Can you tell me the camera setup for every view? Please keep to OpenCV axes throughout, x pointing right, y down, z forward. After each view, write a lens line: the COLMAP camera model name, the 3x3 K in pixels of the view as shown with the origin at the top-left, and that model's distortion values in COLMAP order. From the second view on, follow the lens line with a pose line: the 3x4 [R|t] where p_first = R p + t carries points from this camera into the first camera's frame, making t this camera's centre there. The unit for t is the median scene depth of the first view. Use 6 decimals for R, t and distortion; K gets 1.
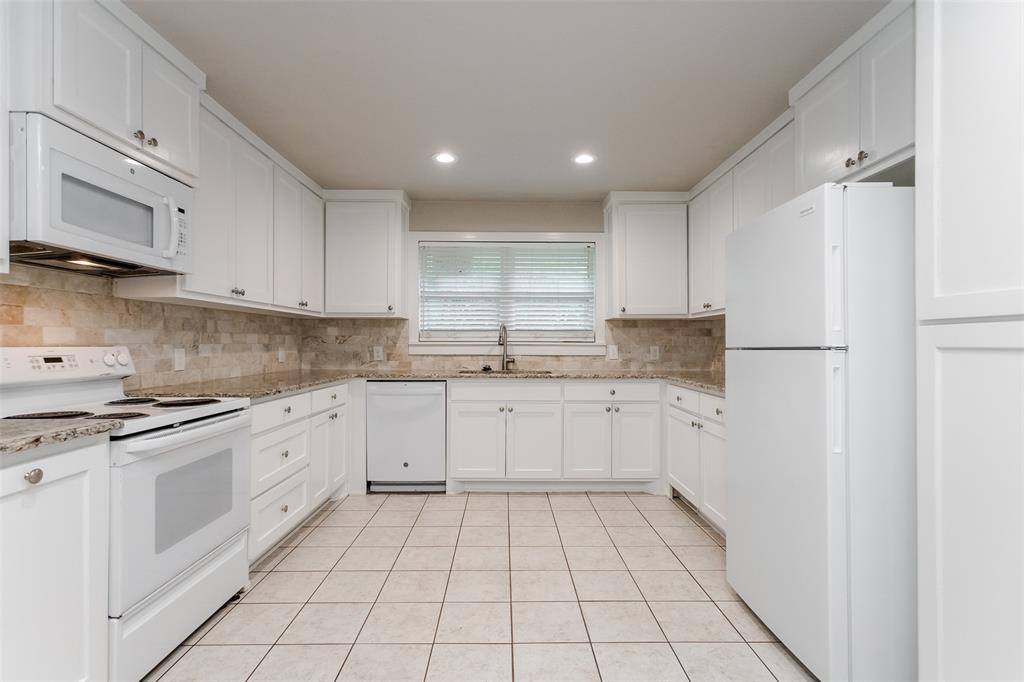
lens RADIAL K [[488.5, 0, 494.2], [0, 488.5, 341.2], [0, 0, 1]] dist [0.003366, 0.002237]
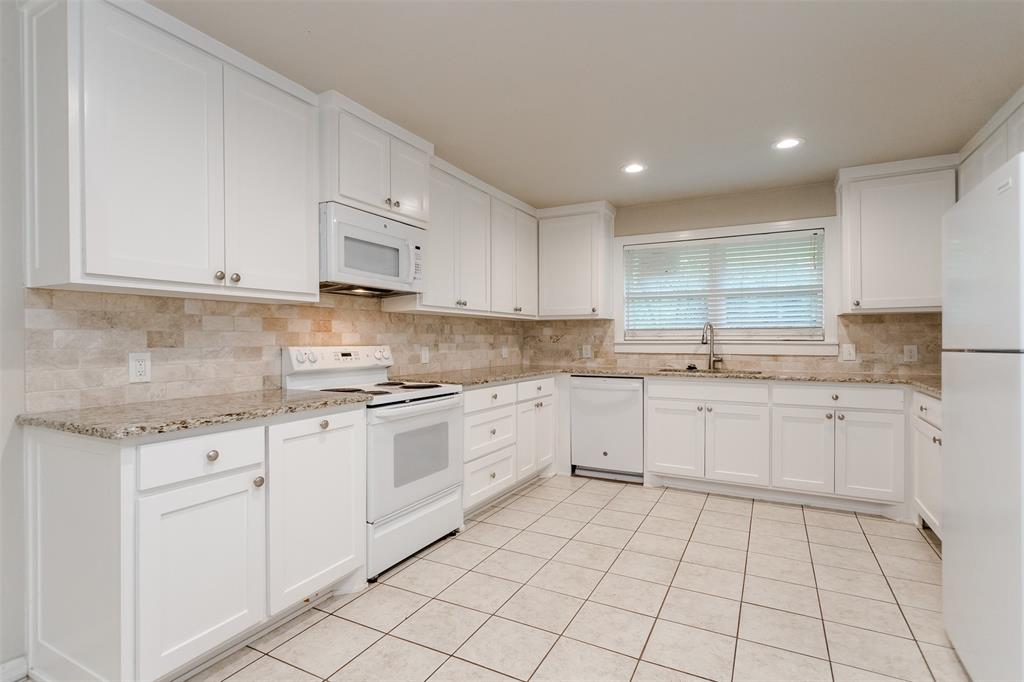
lens RADIAL K [[488.5, 0, 509.0], [0, 488.5, 340.9], [0, 0, 1]] dist [0.003366, 0.002237]
pose [[0.889219, -0.001550, -0.457478, 0.159104], [0.004278, 0.999979, 0.004927, -0.006708], [0.457461, -0.006338, 0.889207, -0.080165]]
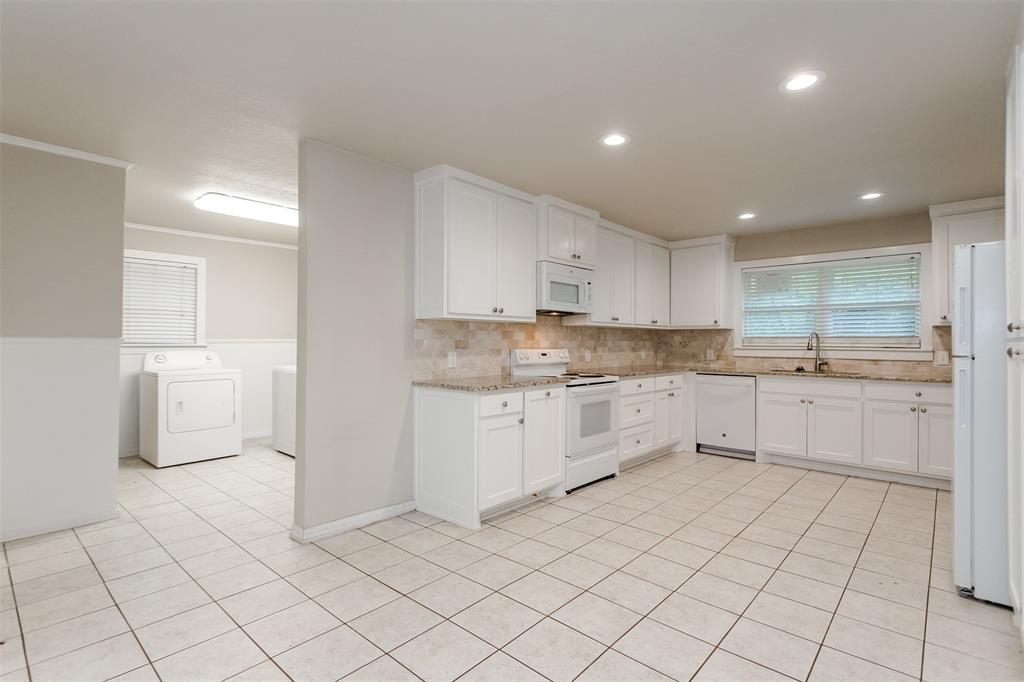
lens RADIAL K [[488.5, 0, 525.1], [0, 488.5, 338.7], [0, 0, 1]] dist [0.003366, 0.002237]
pose [[0.771986, -0.000940, -0.635639, 0.335684], [-0.002828, 0.999984, -0.004913, -0.016724], [0.635633, 0.005591, 0.771971, -0.555190]]
